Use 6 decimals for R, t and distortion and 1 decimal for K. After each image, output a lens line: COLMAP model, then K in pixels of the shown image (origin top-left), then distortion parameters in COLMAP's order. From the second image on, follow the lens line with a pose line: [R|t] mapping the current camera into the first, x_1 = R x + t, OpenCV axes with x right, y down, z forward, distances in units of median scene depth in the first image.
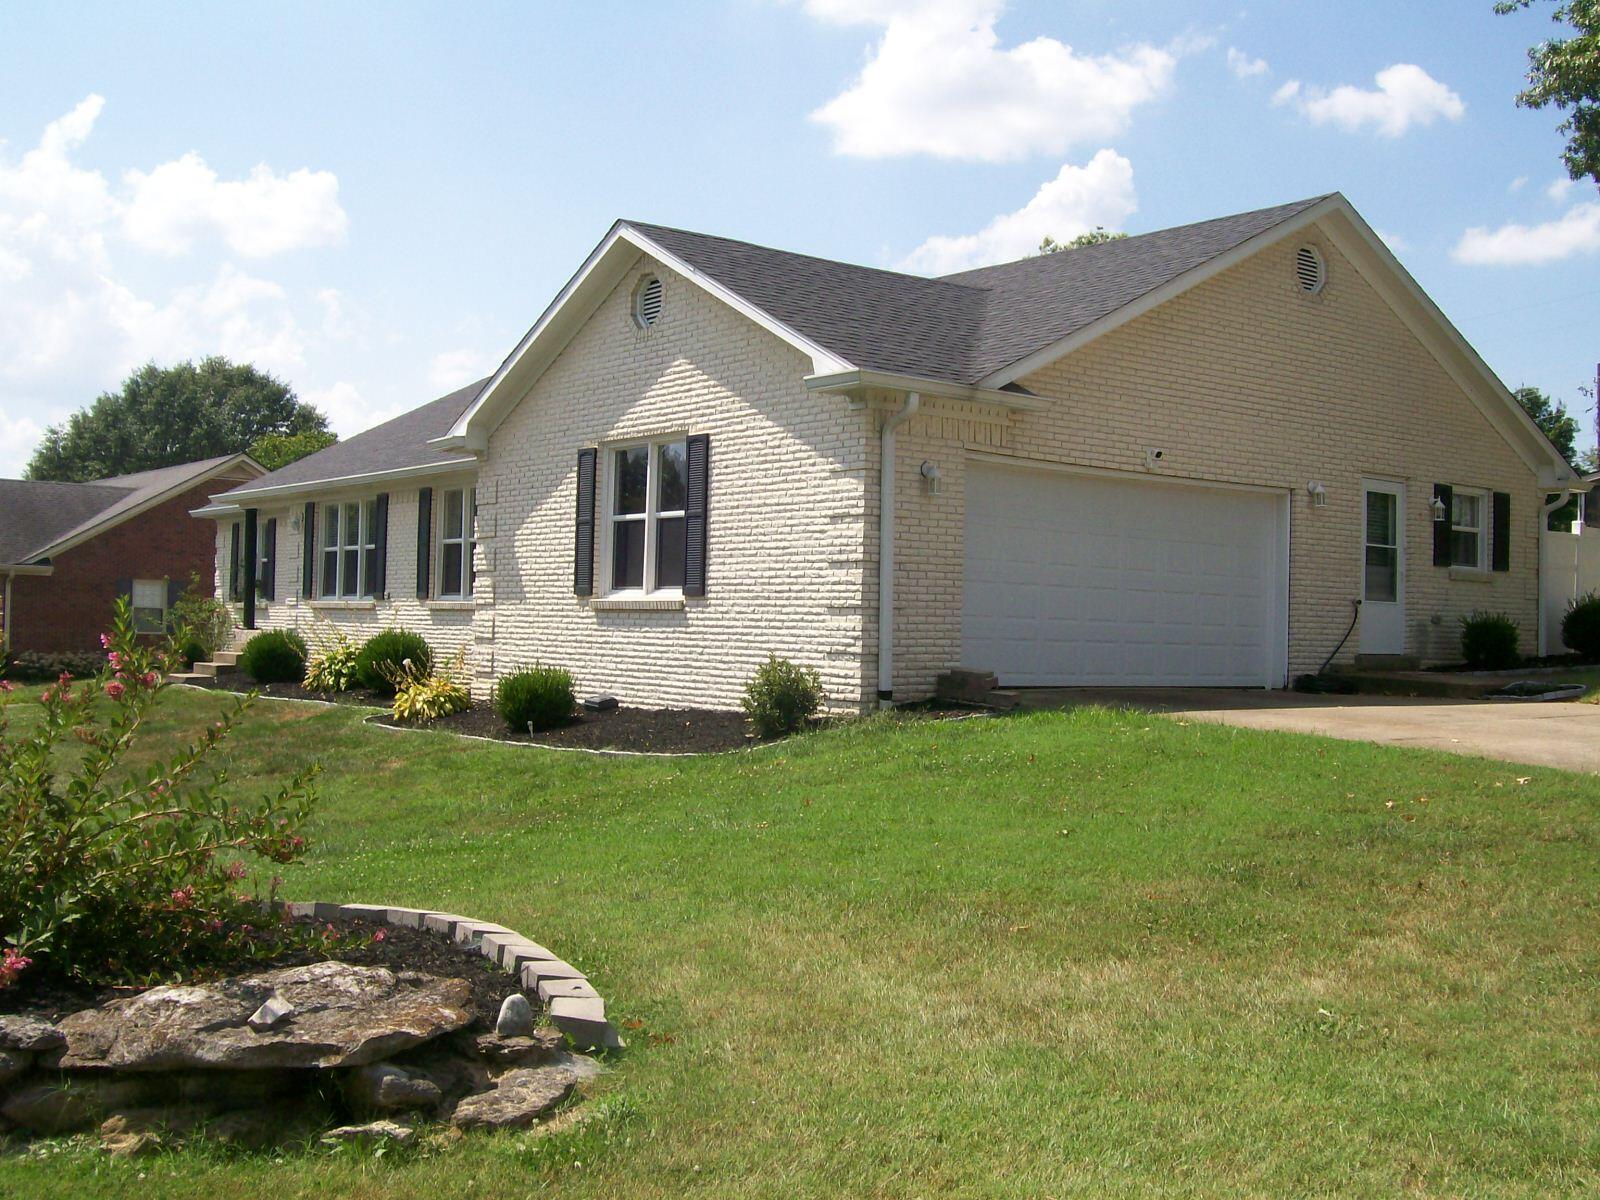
lens RADIAL K [[1738.6, 0, 797.2], [0, 1738.6, 608.1], [0, 0, 1]] dist [-0.188778, 0.155777]
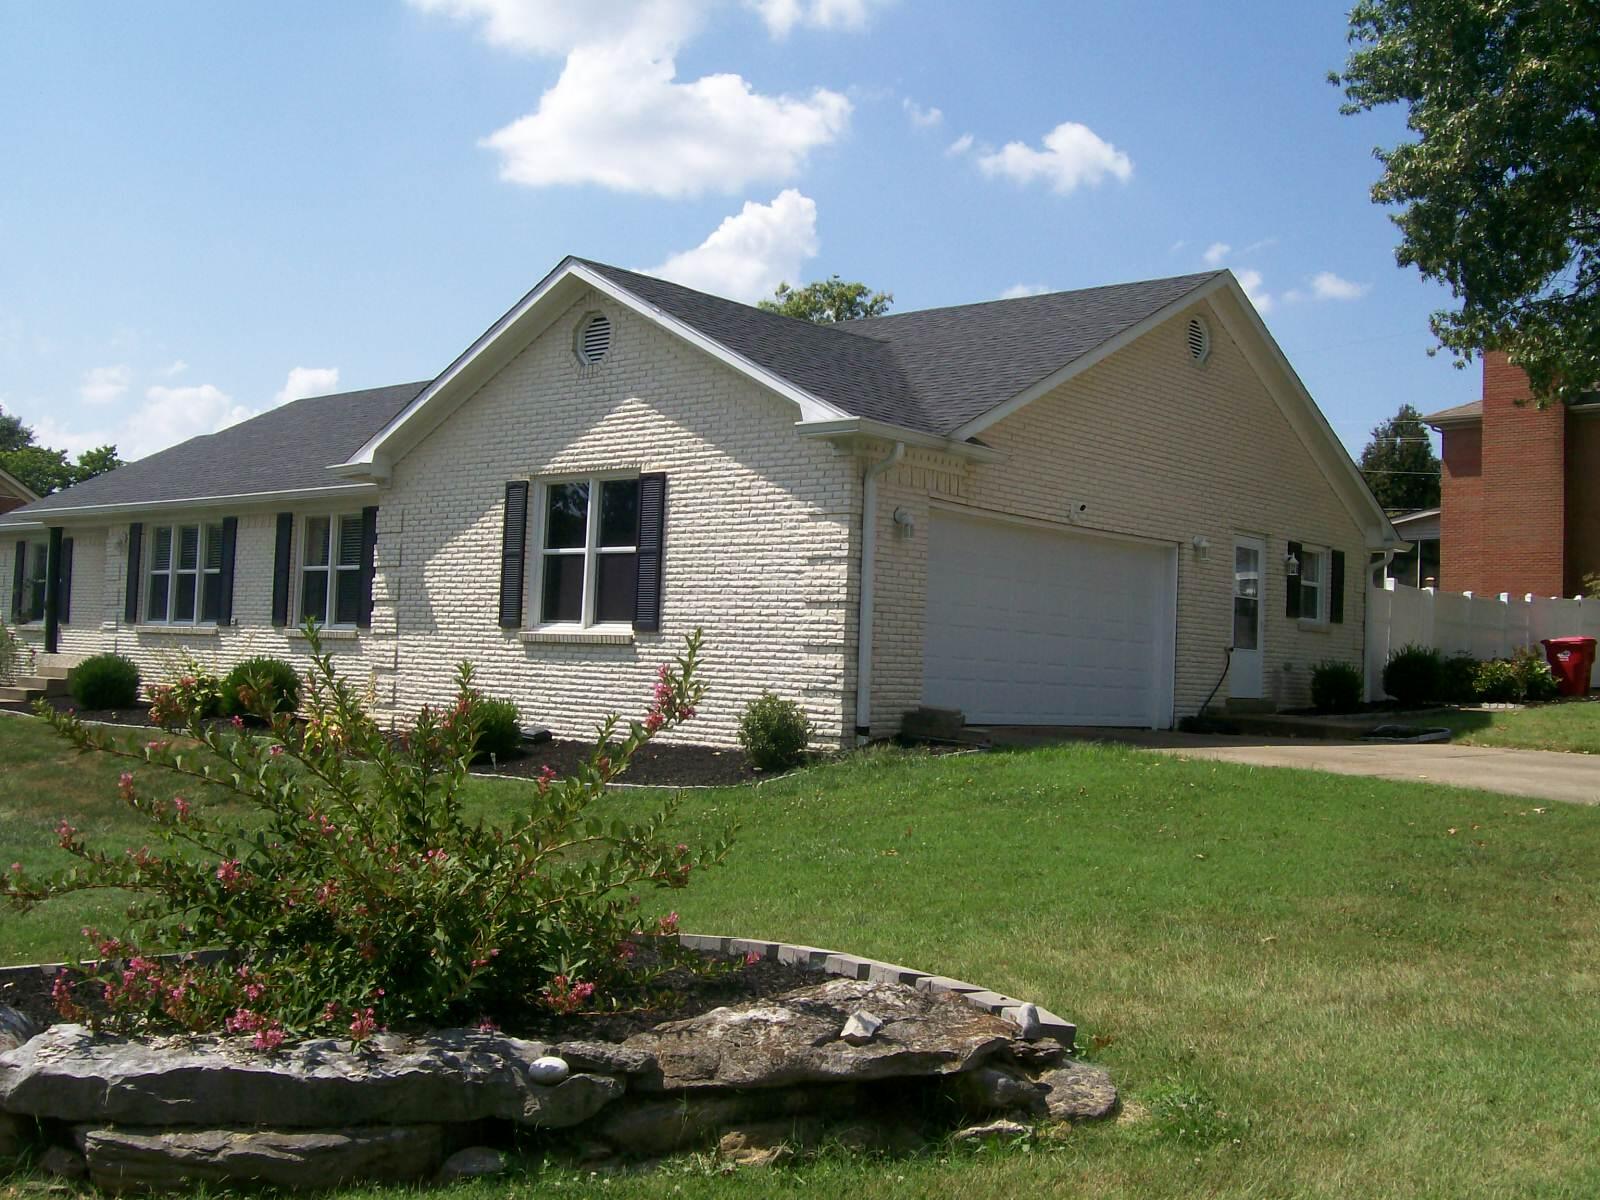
lens RADIAL K [[1738.6, 0, 797.2], [0, 1738.6, 608.1], [0, 0, 1]] dist [-0.188778, 0.155777]
pose [[0.981531, 0.024459, 0.189735, -0.162456], [-0.020429, 0.999523, -0.023168, 0.001229], [-0.190211, 0.018864, 0.981562, -0.013413]]
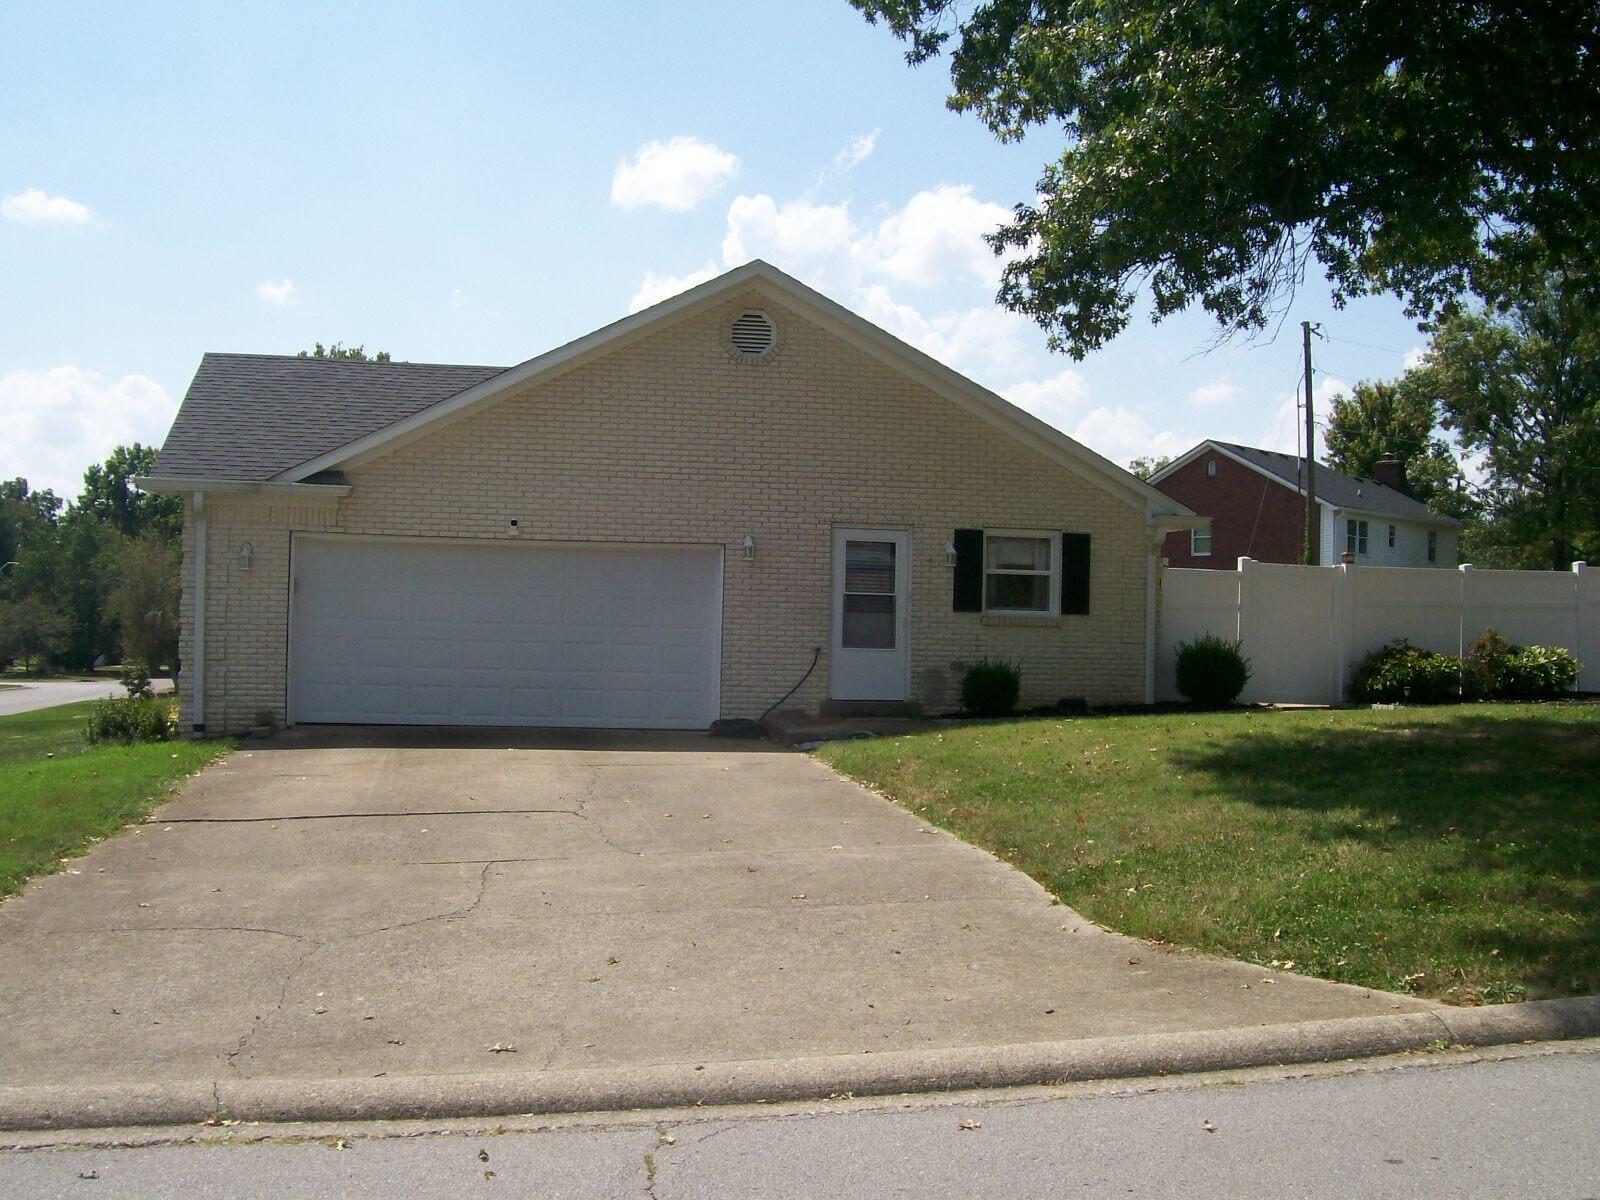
lens RADIAL K [[1738.6, 0, 797.2], [0, 1738.6, 608.1], [0, 0, 1]] dist [-0.188778, 0.155777]
pose [[0.899841, -0.016529, -0.435906, 0.866600], [0.007491, 0.999720, -0.022444, -0.005678], [0.436155, 0.016930, 0.899712, 0.055822]]
